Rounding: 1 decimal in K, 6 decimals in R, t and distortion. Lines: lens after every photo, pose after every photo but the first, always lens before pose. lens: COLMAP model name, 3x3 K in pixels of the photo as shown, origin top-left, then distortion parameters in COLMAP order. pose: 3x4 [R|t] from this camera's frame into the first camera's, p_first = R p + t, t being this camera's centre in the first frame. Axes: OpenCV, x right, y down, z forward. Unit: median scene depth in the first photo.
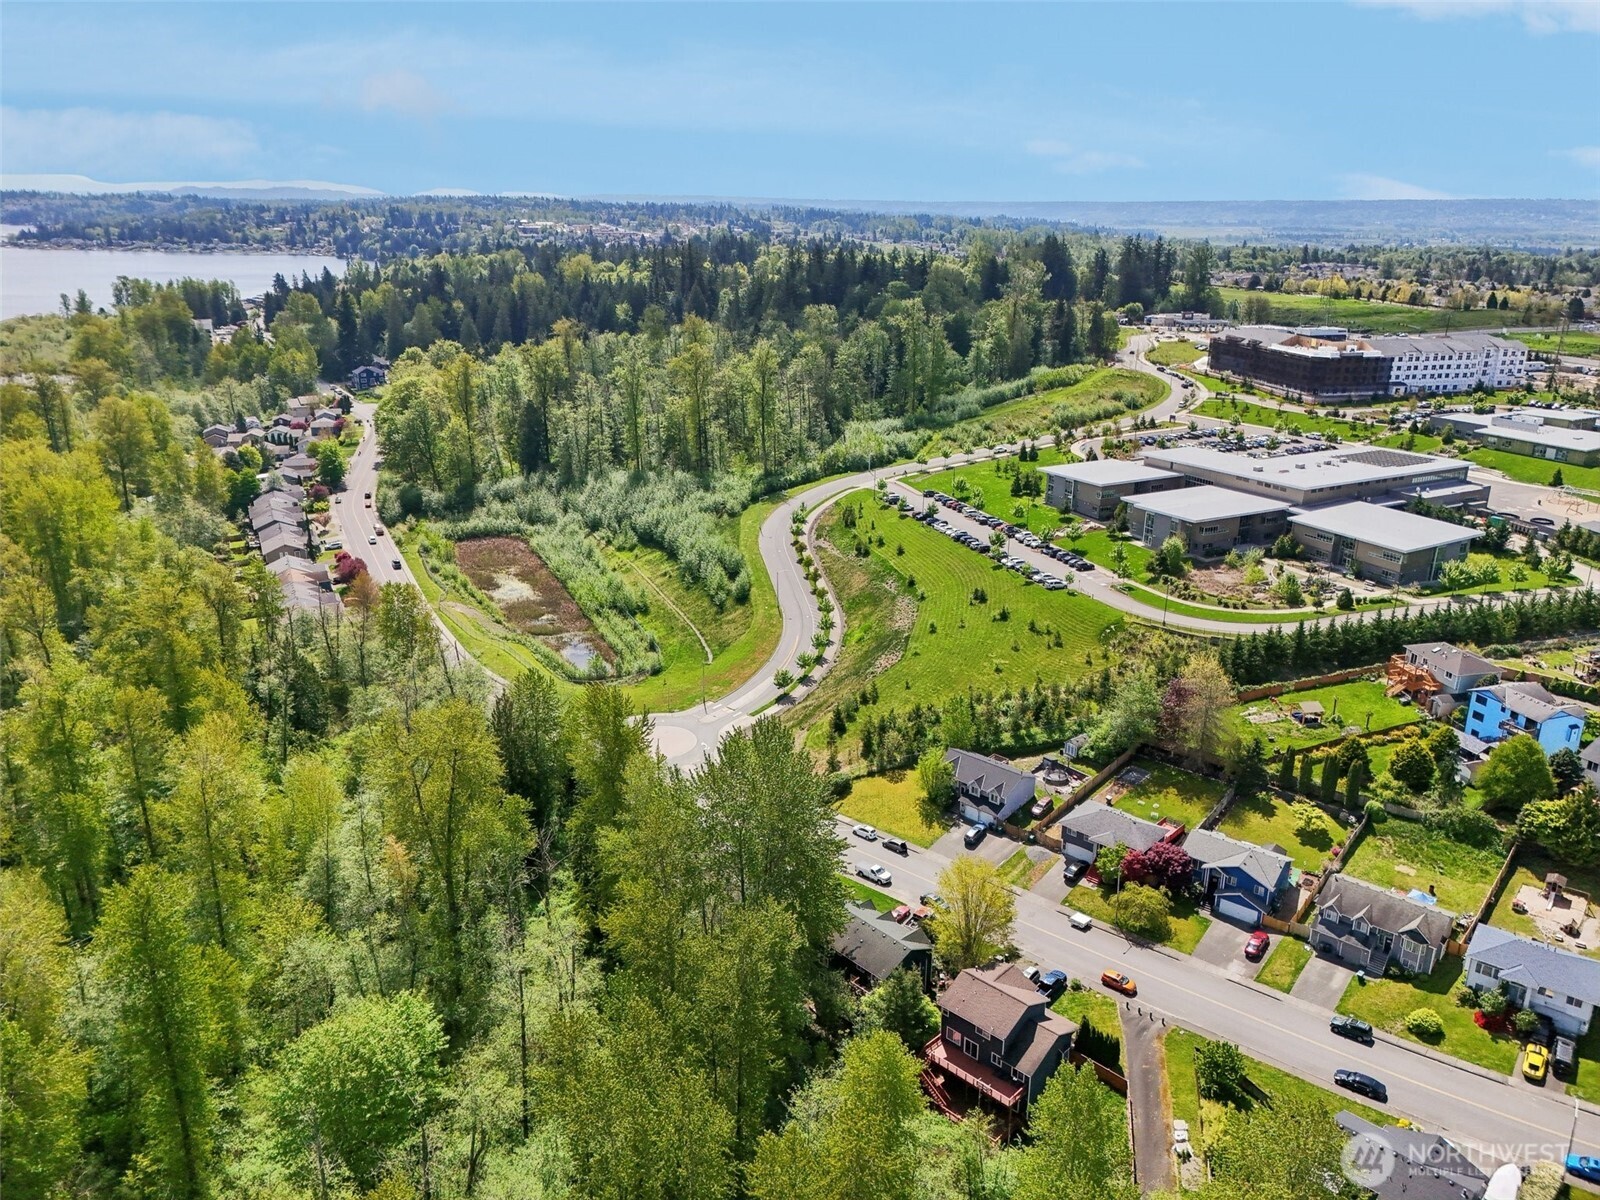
lens RADIAL K [[1209.2, 0, 800.0], [0, 1209.2, 600.0], [0, 0, 1]] dist [0.102011, -0.127534]
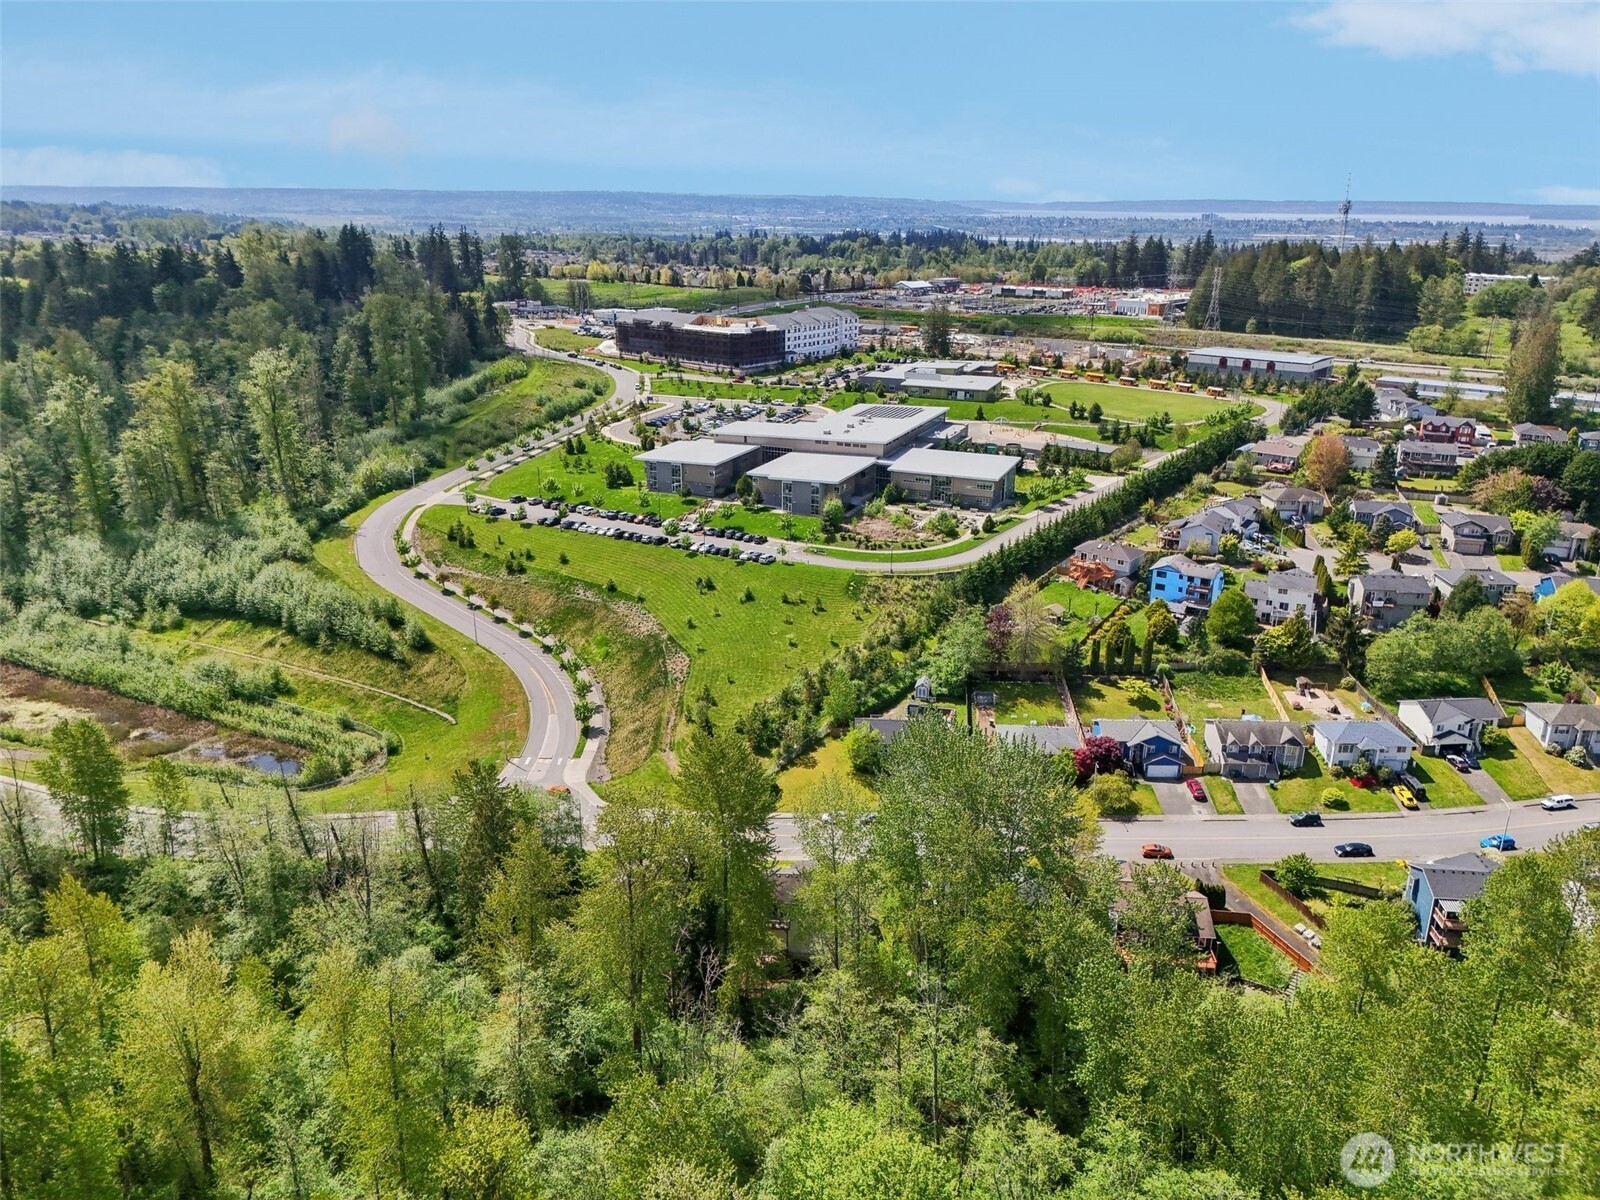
lens RADIAL K [[1209.2, 0, 800.0], [0, 1209.2, 600.0], [0, 0, 1]] dist [0.102011, -0.127534]
pose [[0.757557, -0.204406, 0.619940, -0.421010], [0.198687, 0.976850, 0.079294, -0.054967], [-0.621796, 0.063104, 0.780632, 0.166729]]
